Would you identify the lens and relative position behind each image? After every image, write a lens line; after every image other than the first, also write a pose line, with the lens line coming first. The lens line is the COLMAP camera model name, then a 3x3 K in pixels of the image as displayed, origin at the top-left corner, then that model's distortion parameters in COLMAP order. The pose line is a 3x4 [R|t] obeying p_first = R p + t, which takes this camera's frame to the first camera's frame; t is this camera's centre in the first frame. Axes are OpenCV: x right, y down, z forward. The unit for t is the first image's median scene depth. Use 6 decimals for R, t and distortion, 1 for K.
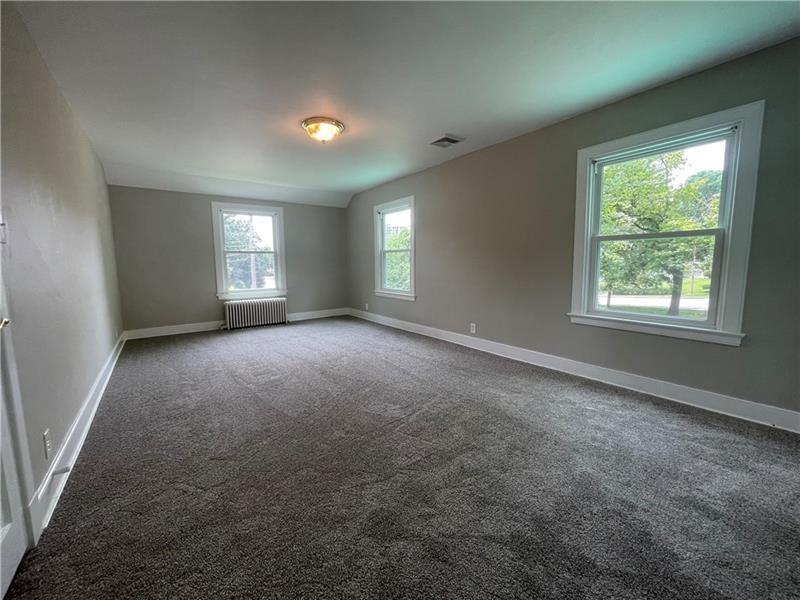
lens RADIAL K [[323.3, 0, 389.9], [0, 323.3, 297.8], [0, 0, 1]] dist [0.000060, 0.000471]
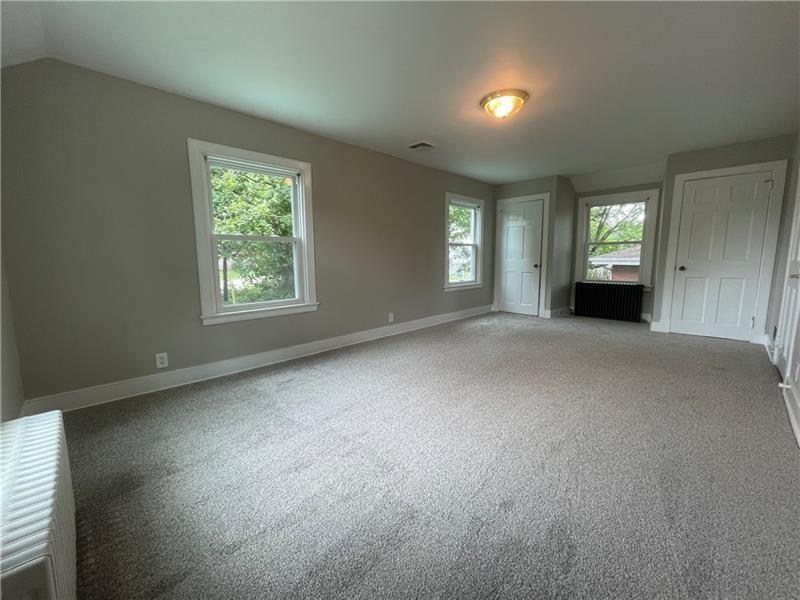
lens RADIAL K [[323.3, 0, 389.9], [0, 323.3, 297.8], [0, 0, 1]] dist [0.000060, 0.000471]
pose [[-0.127895, -0.113605, 0.985260, -0.785111], [0.121791, 0.984100, 0.129281, -0.109429], [-0.984281, 0.136531, -0.112025, 1.074334]]
